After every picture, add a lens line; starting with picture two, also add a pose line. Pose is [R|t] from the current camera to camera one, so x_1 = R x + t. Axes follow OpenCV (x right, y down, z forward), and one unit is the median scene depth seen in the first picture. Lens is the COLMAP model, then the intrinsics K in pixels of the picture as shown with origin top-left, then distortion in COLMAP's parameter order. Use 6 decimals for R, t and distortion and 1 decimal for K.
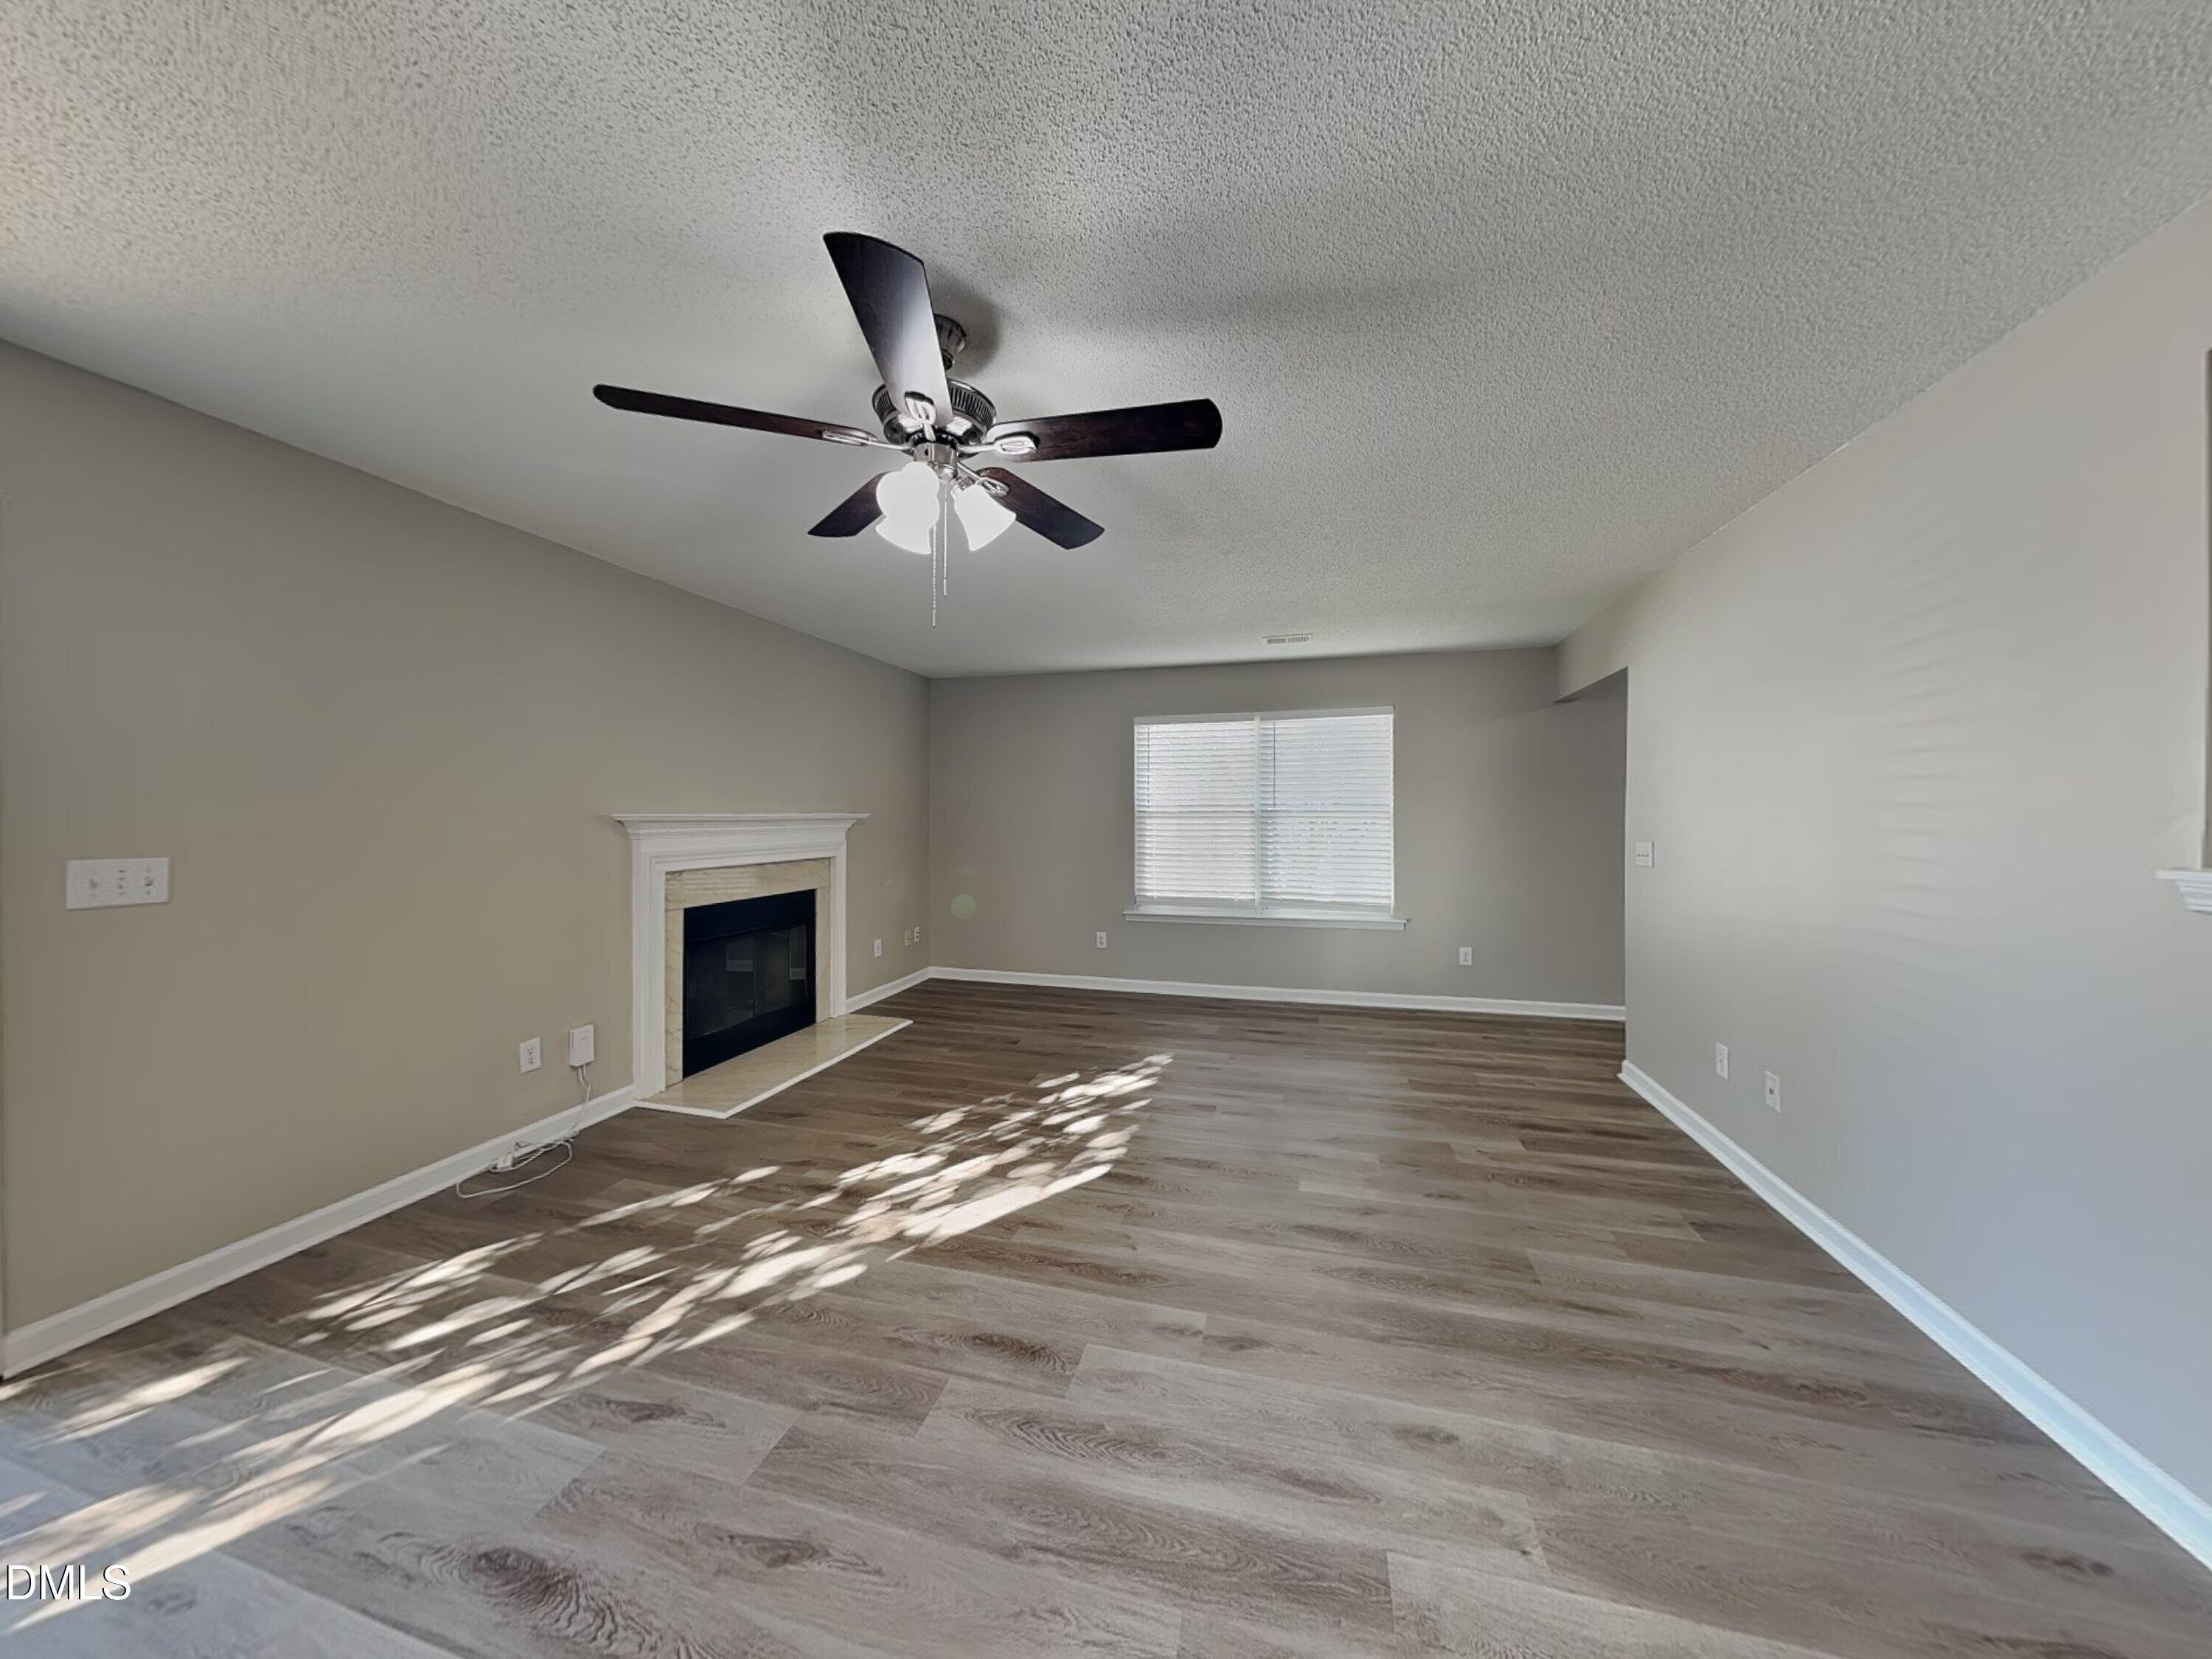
lens RADIAL K [[715.6, 0, 1127.4], [0, 715.6, 817.7], [0, 0, 1]] dist [-0.005463, -0.000102]
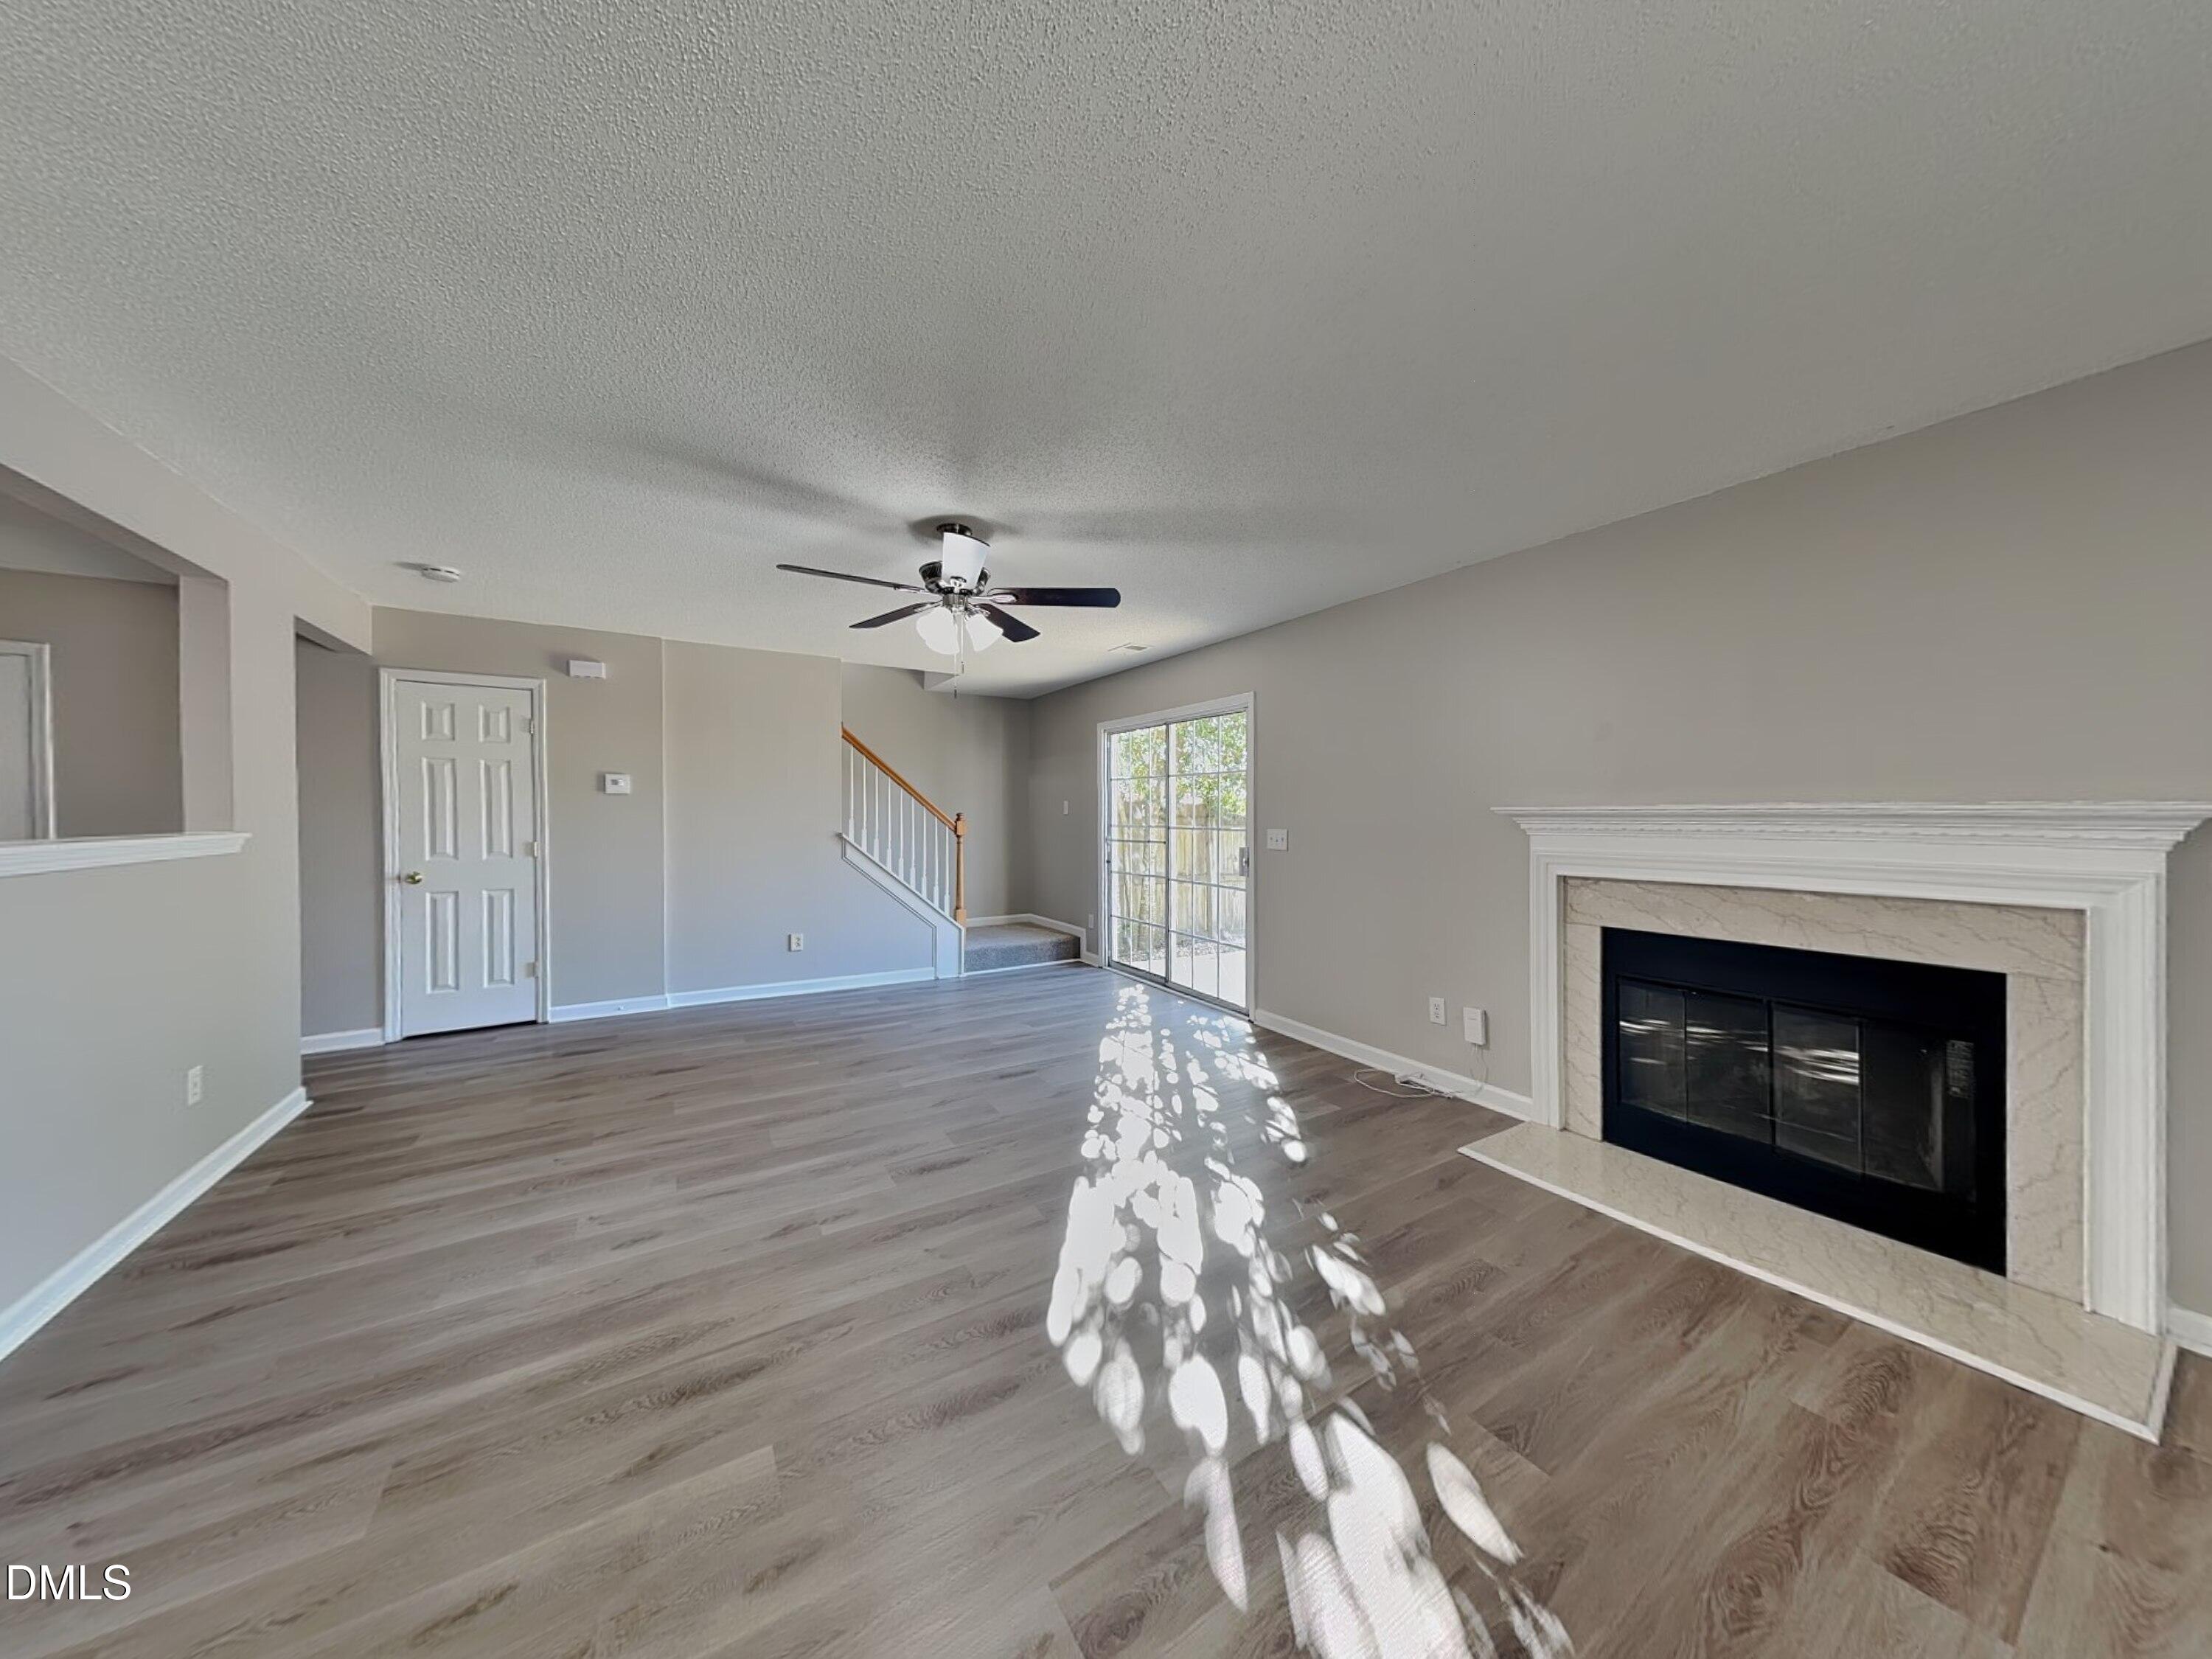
lens RADIAL K [[715.6, 0, 1127.4], [0, 715.6, 817.7], [0, 0, 1]] dist [-0.005463, -0.000102]
pose [[-0.683510, 0.009808, -0.729875, 0.479146], [0.010720, 0.999937, 0.003398, -0.008352], [0.729862, -0.005502, -0.683572, 1.664703]]
